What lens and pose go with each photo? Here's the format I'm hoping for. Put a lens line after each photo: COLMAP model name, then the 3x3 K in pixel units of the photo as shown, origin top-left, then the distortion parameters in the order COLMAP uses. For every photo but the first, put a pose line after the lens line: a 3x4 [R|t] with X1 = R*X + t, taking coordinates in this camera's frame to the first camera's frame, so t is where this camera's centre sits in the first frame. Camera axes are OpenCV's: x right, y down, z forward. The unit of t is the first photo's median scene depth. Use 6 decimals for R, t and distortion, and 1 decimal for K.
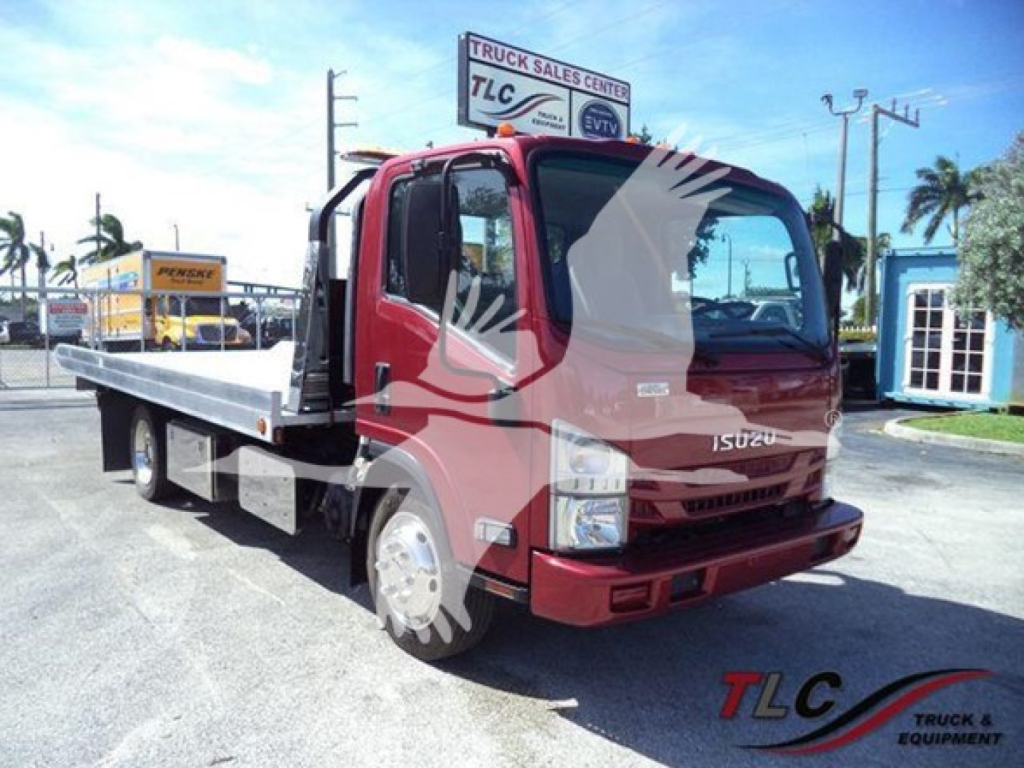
lens RADIAL K [[816.6, 0, 518.6], [0, 816.6, 385.8], [0, 0, 1]] dist [-0.046930, -0.002794]
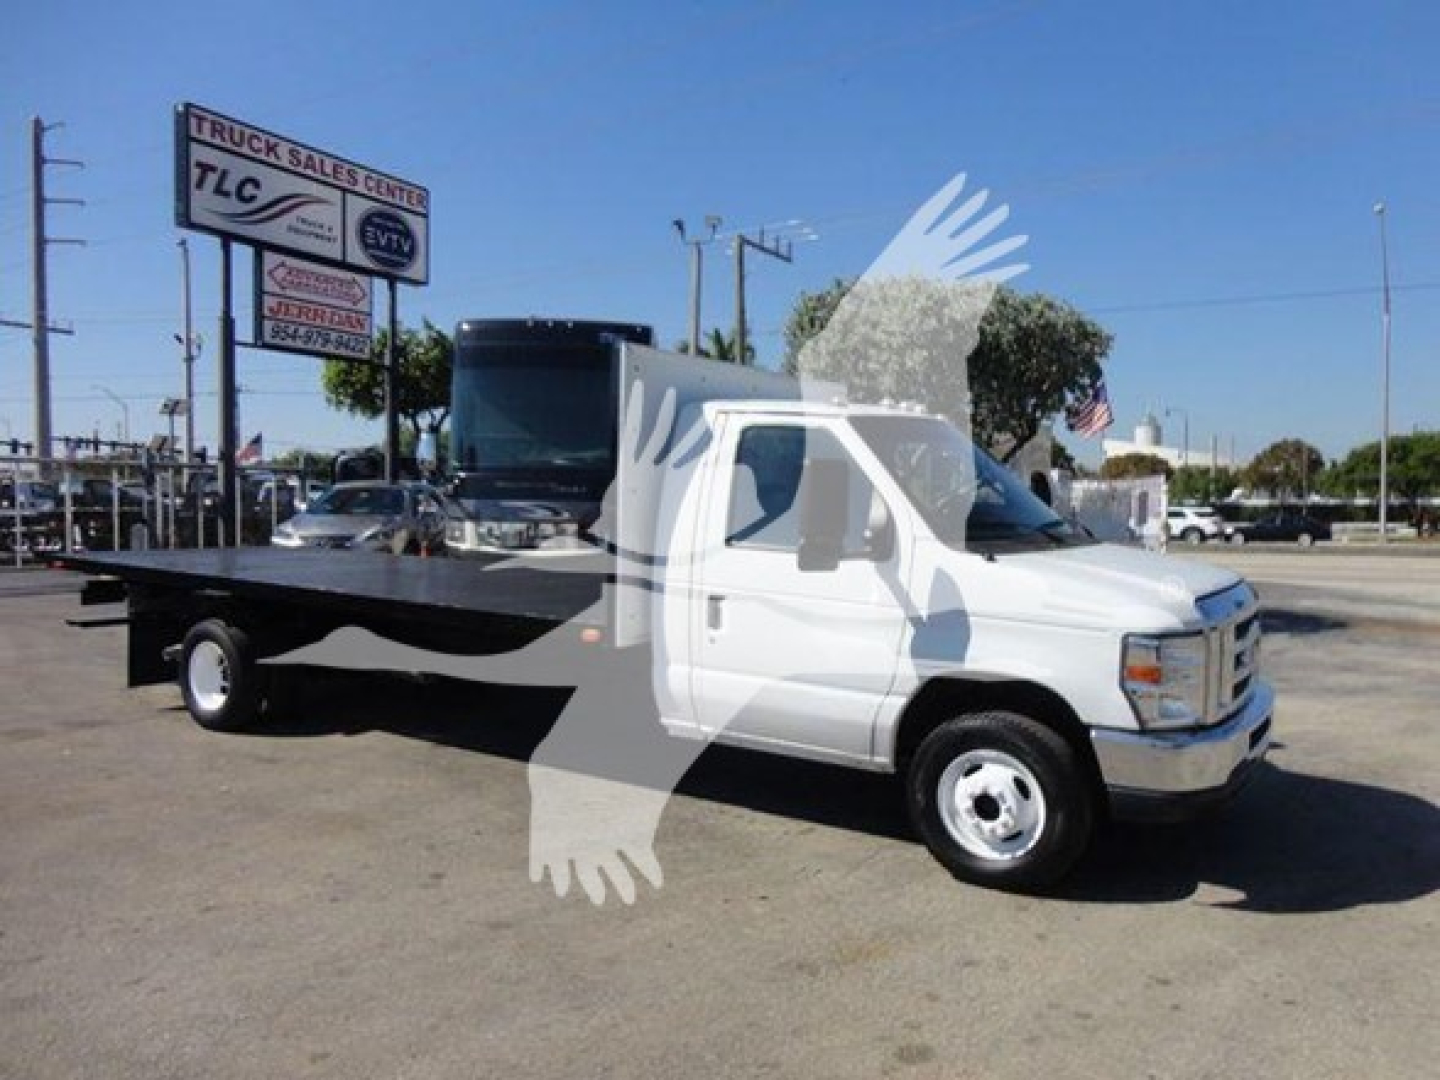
lens RADIAL K [[1045.1, 0, 716.8], [0, 1045.1, 529.2], [0, 0, 1]] dist [0.003440, -0.001944]
pose [[0.943866, -0.017269, 0.329876, 0.068396], [0.028974, 0.999112, -0.030600, -0.002812], [-0.329055, 0.038440, 0.943528, -0.046538]]
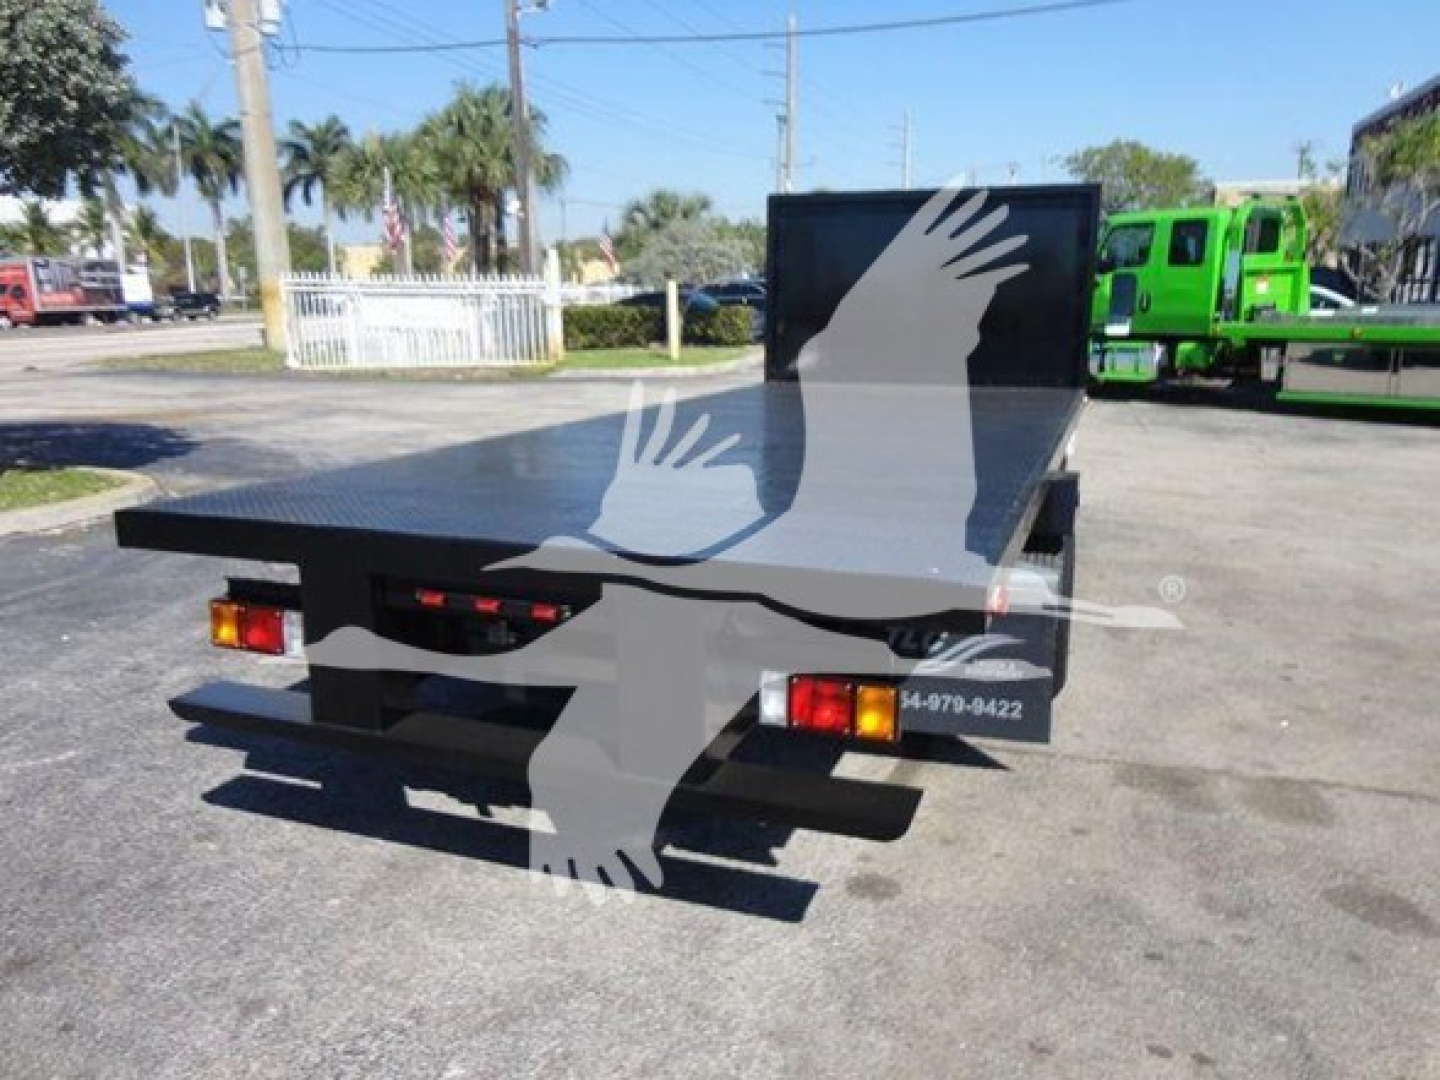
lens RADIAL K [[1045.1, 0, 729.3], [0, 1045.1, 550.8], [0, 0, 1]] dist [0.003440, -0.001944]
pose [[-0.545910, -0.216665, 0.809345, -0.111793], [0.050281, 0.955772, 0.289779, -0.047364], [-0.836334, 0.198888, -0.510871, 0.510557]]
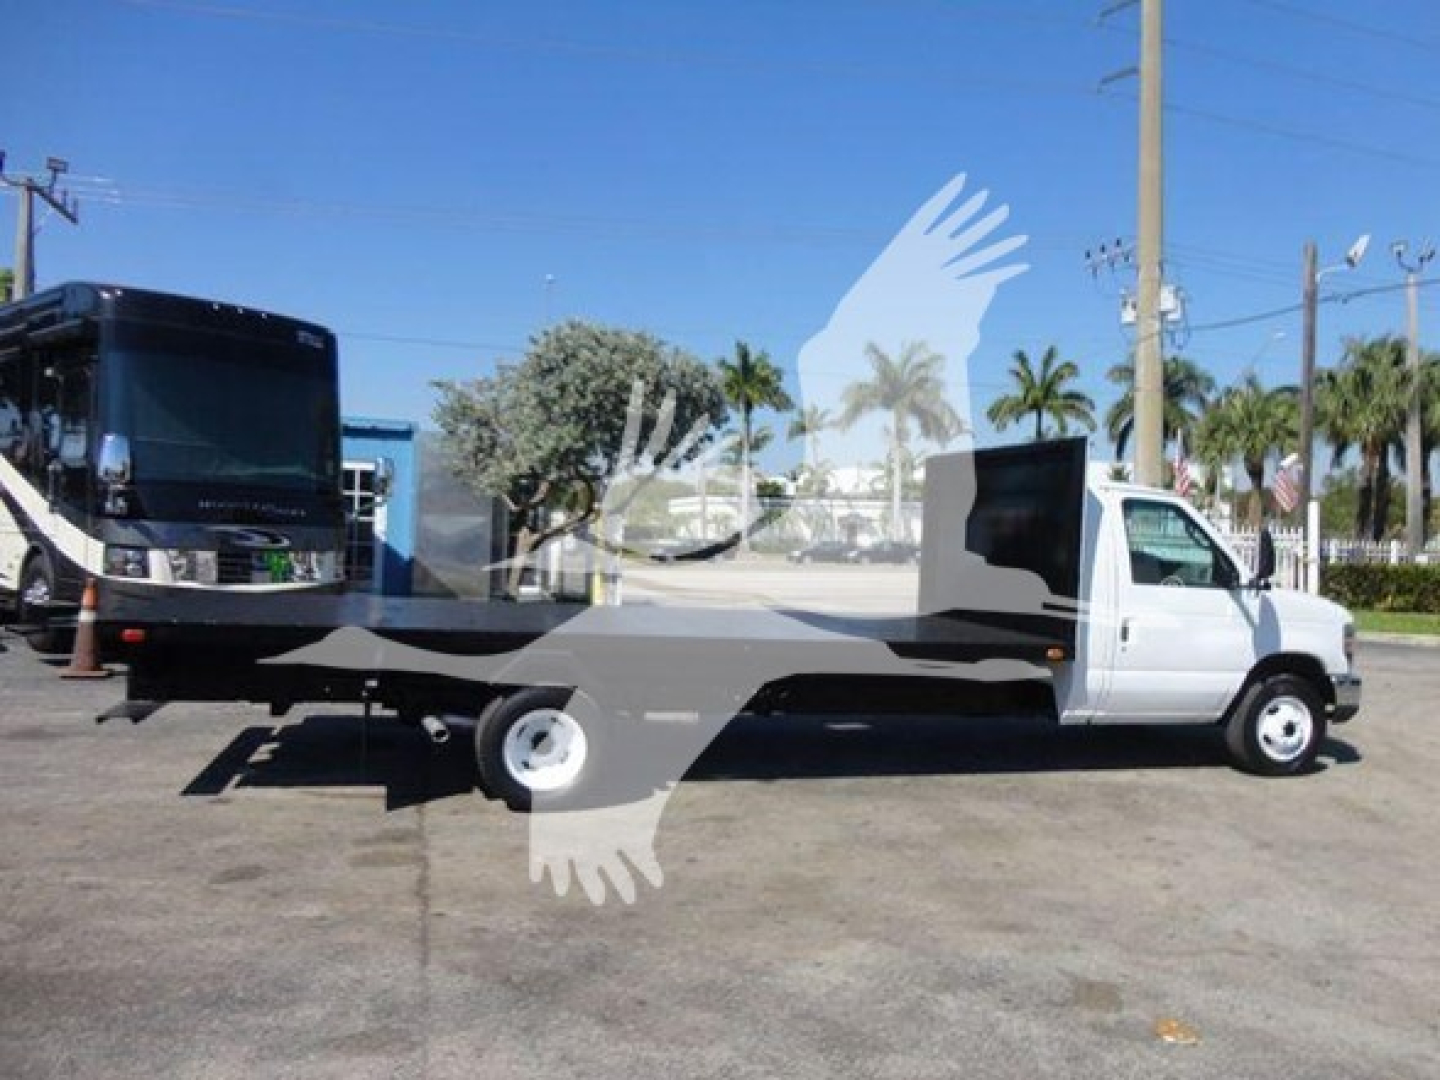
lens RADIAL K [[1045.1, 0, 727.2], [0, 1045.1, 545.0], [0, 0, 1]] dist [0.003440, -0.001944]
pose [[0.383861, -0.019596, 0.923183, -0.231434], [0.039469, 0.999209, 0.004799, -0.026839], [-0.922547, 0.034595, 0.384331, 0.176437]]
